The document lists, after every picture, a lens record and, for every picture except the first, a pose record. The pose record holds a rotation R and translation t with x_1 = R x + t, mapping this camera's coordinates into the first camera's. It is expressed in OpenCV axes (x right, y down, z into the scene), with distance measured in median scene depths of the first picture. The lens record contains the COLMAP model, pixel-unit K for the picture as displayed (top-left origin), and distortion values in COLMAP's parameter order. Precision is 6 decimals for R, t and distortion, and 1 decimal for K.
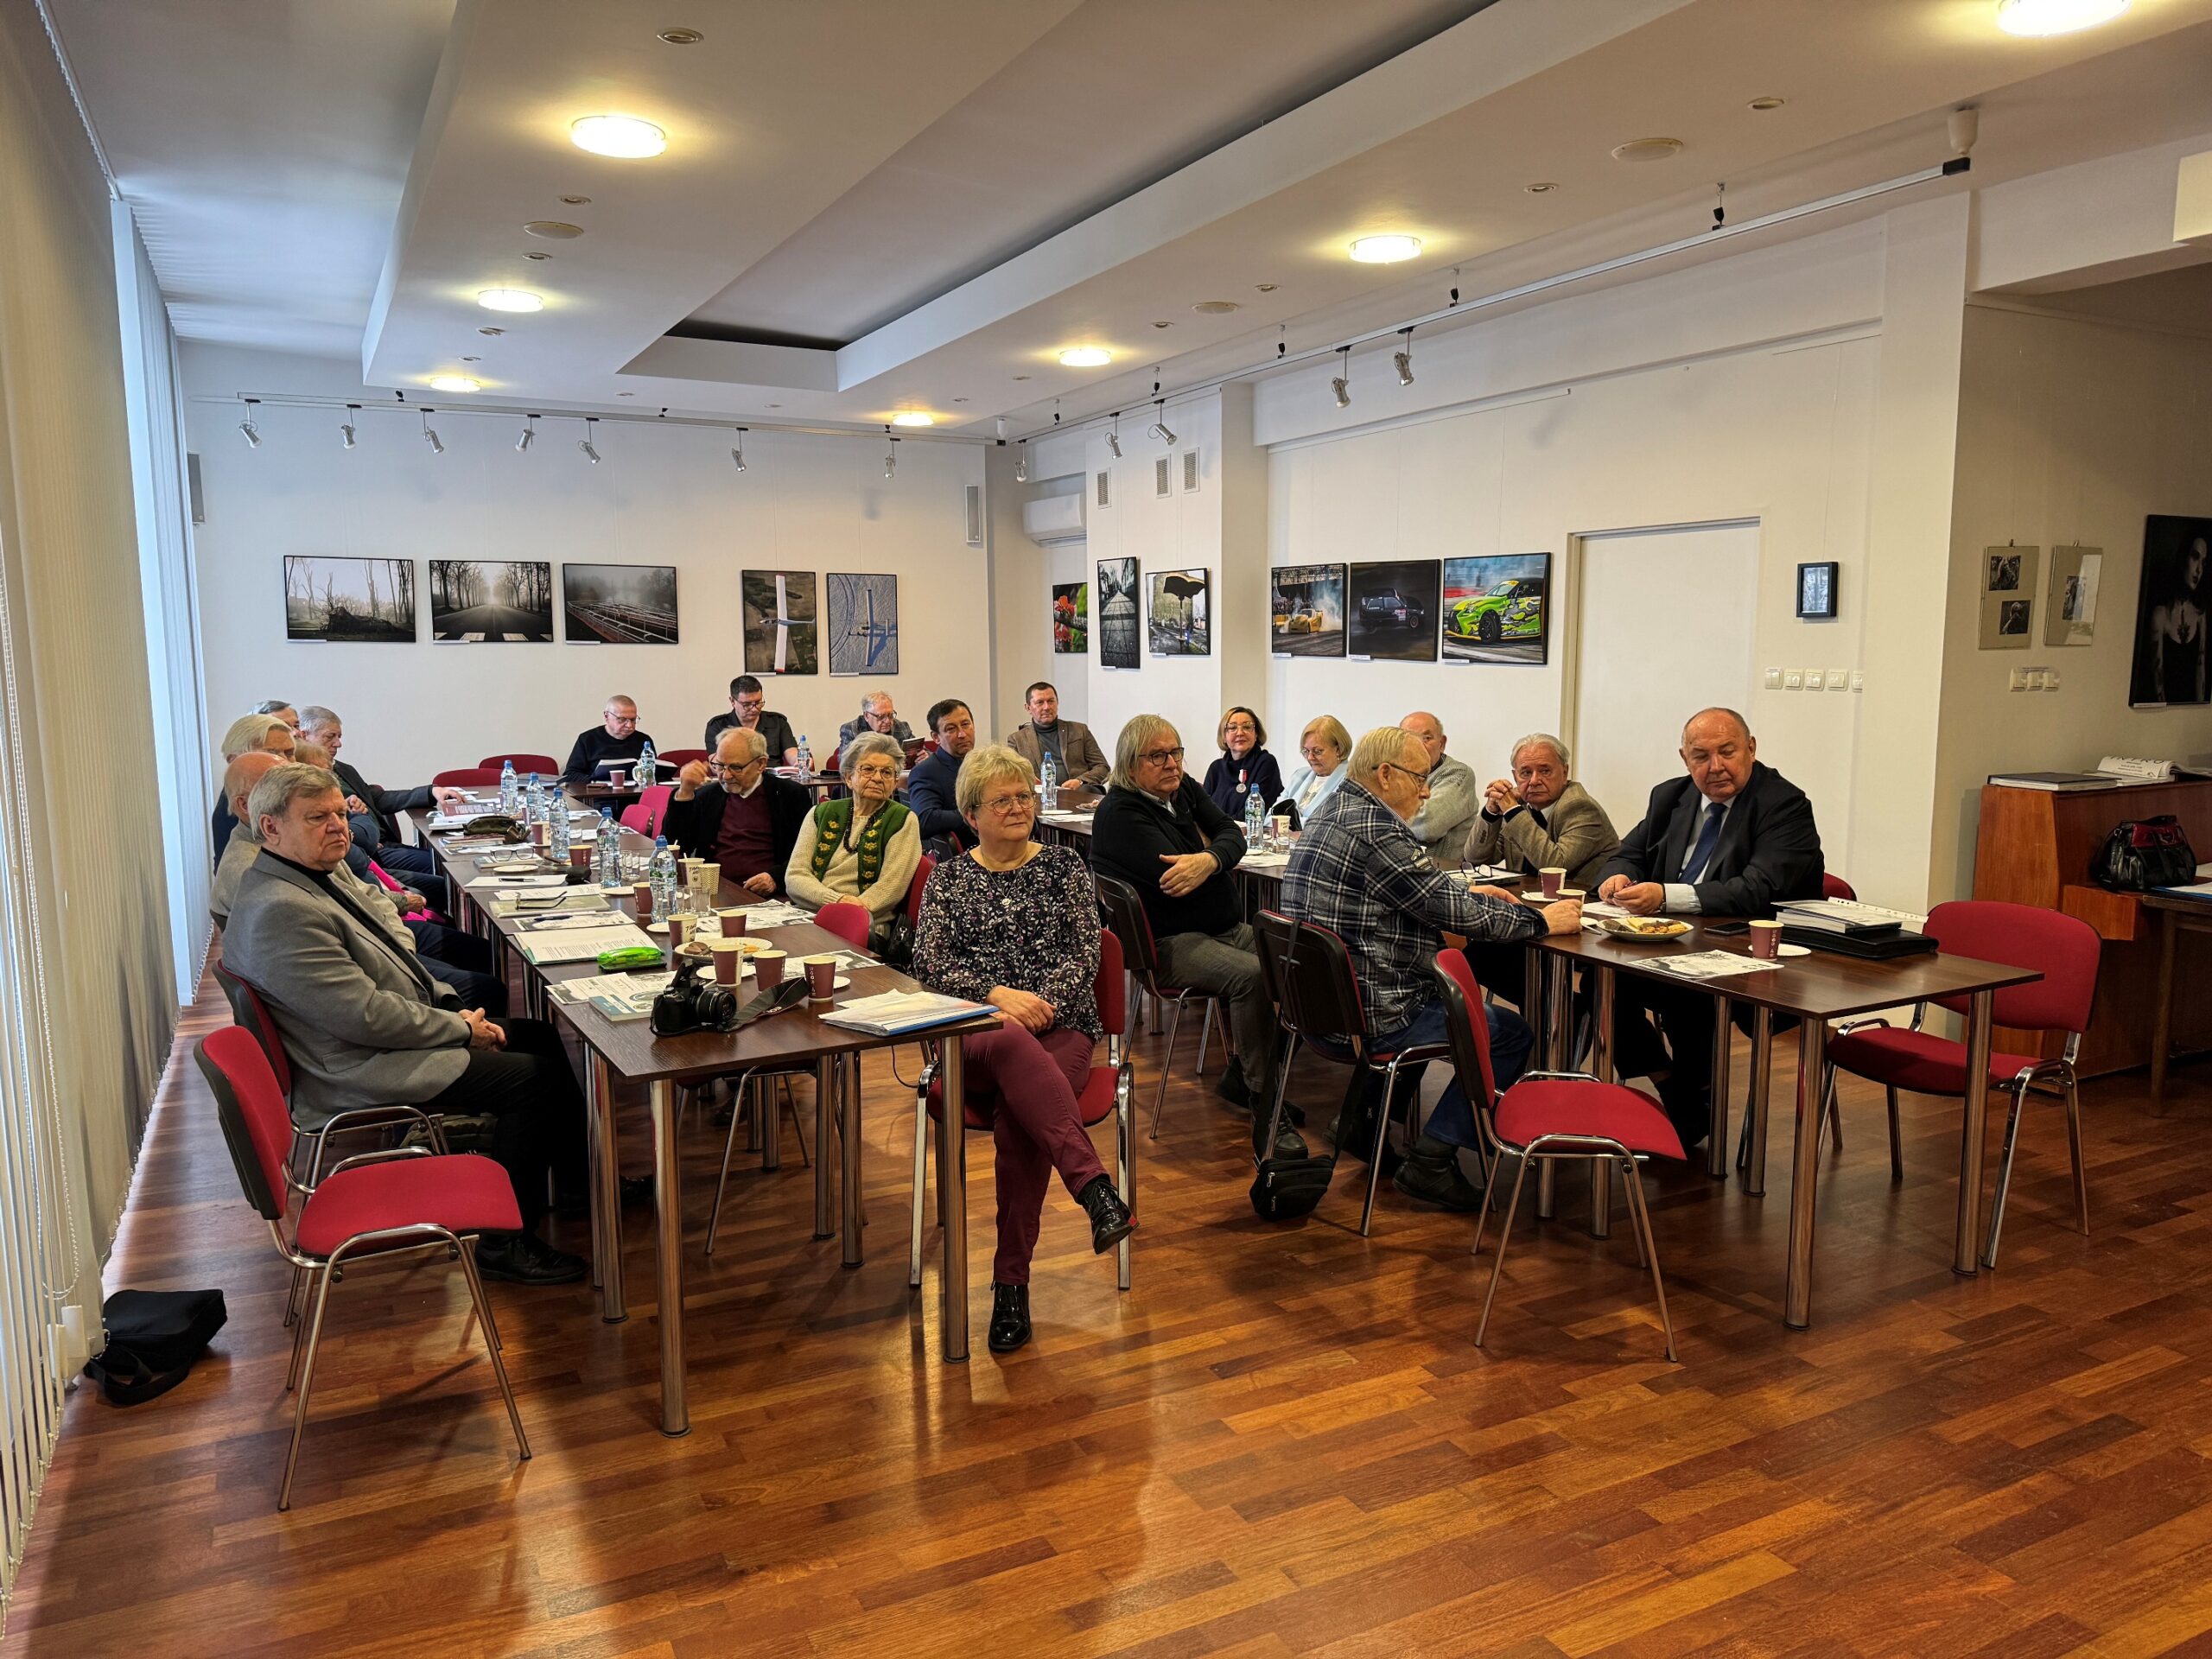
lens RADIAL K [[1566.7, 0, 1128.4], [0, 1566.7, 839.8], [0, 0, 1]] dist [0.187460, -0.393521]
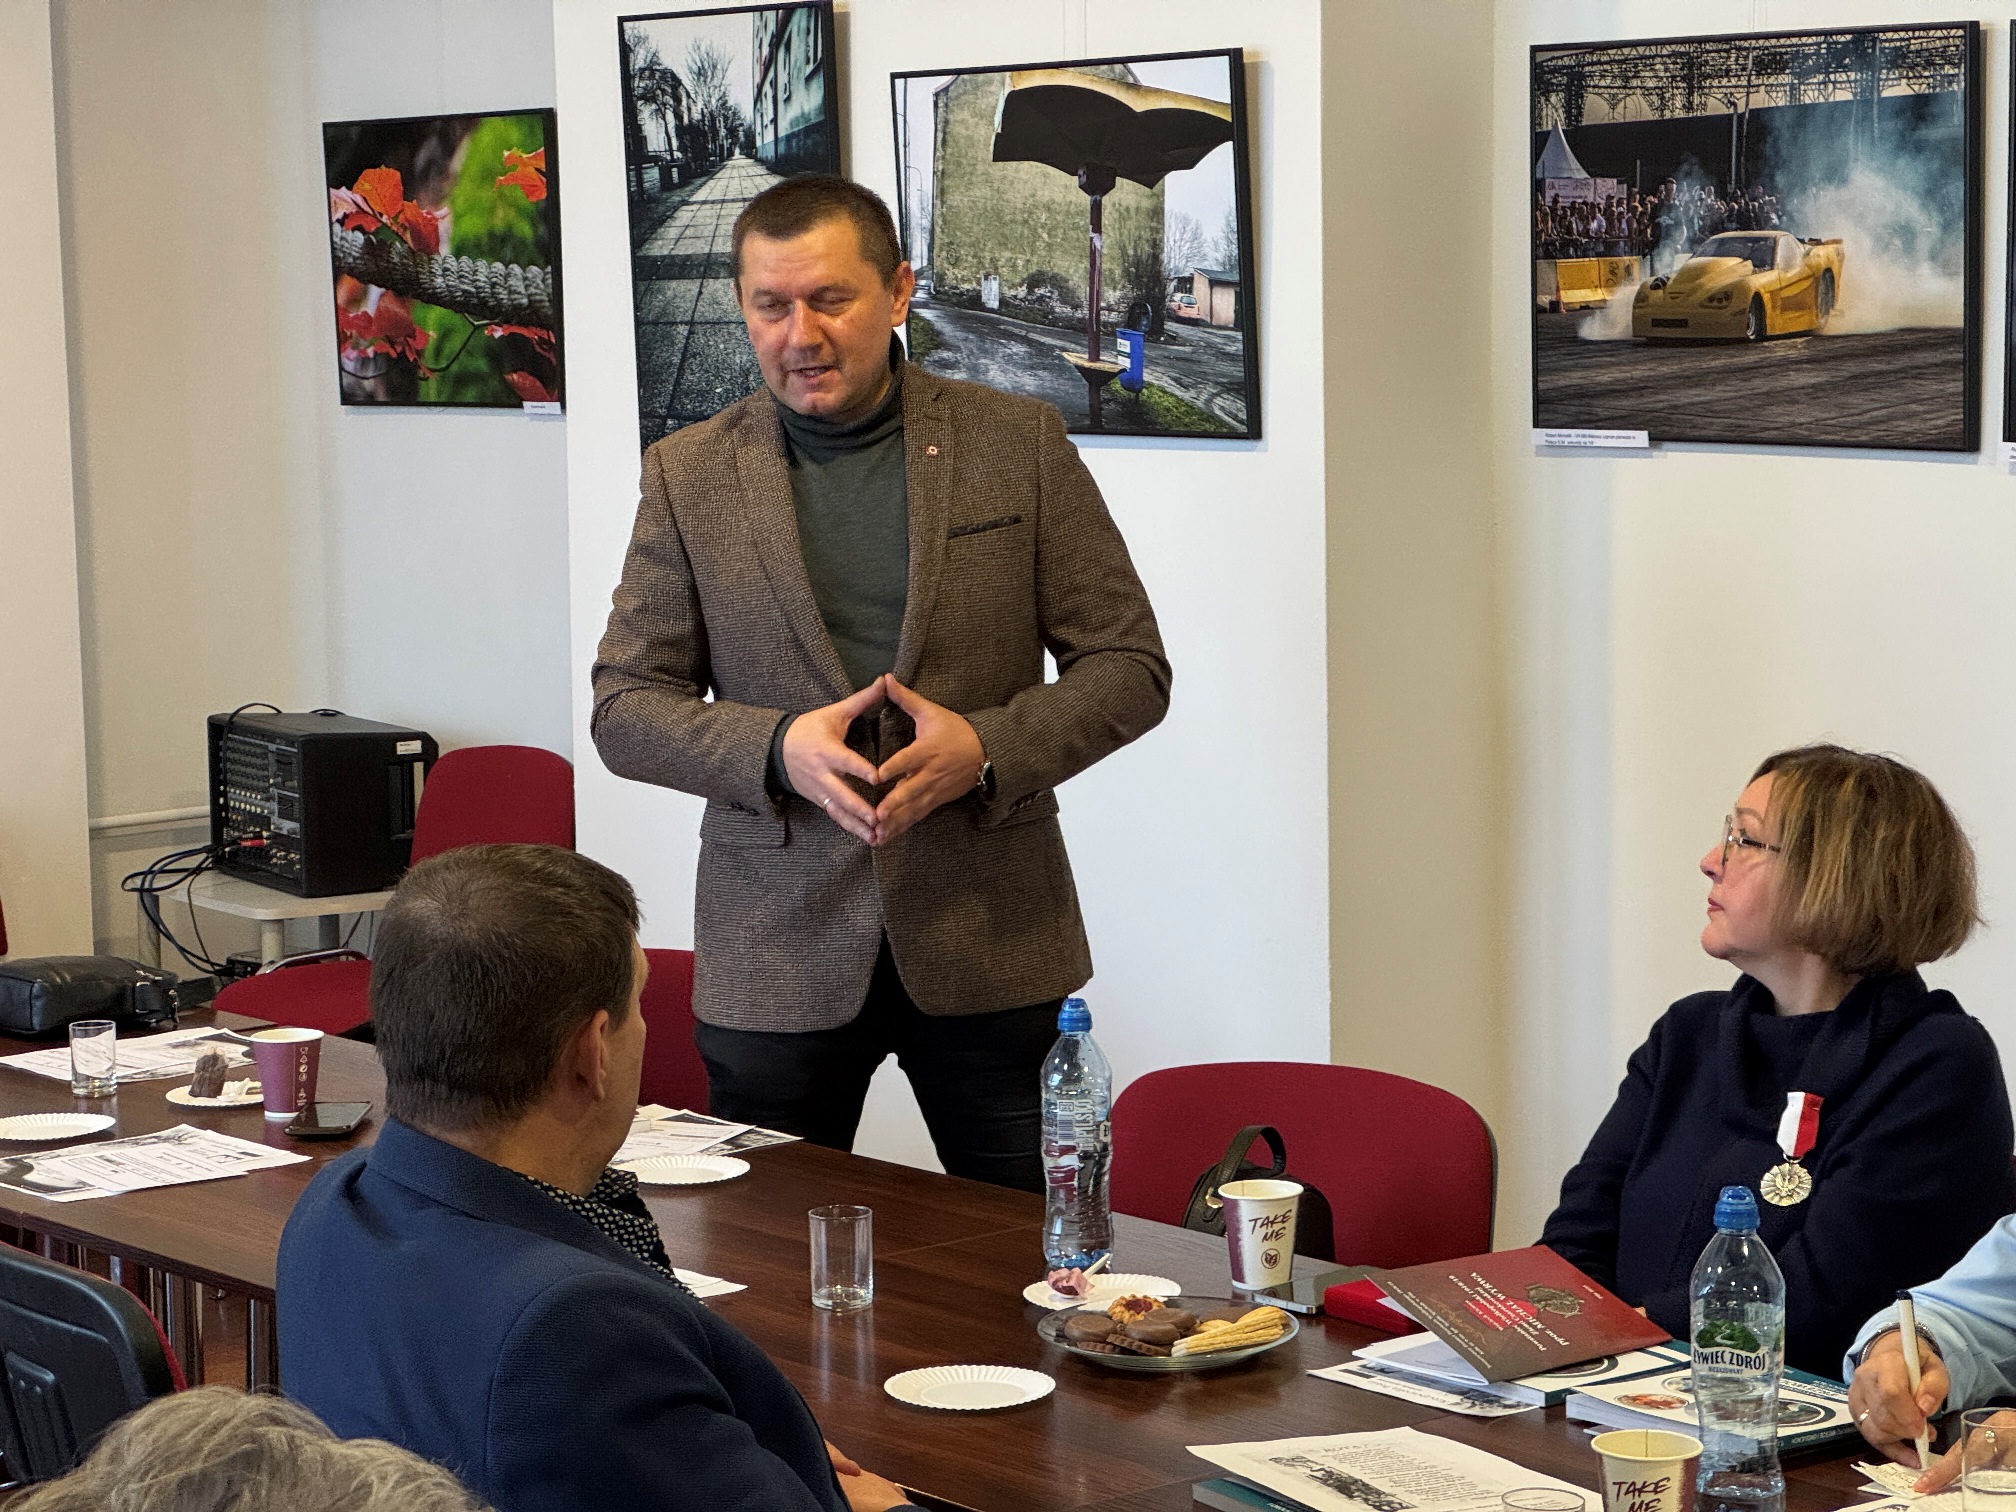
lens RADIAL K [[4537.3, 0, 1010.3], [0, 4537.3, 757.7], [0, 0, 1]] dist [0.265439, -0.527968]
pose [[0.978476, -0.032239, 0.203827, -0.114096], [0.036462, 0.999190, -0.016998, -0.062913], [-0.203114, 0.024064, 0.978859, 0.378805]]
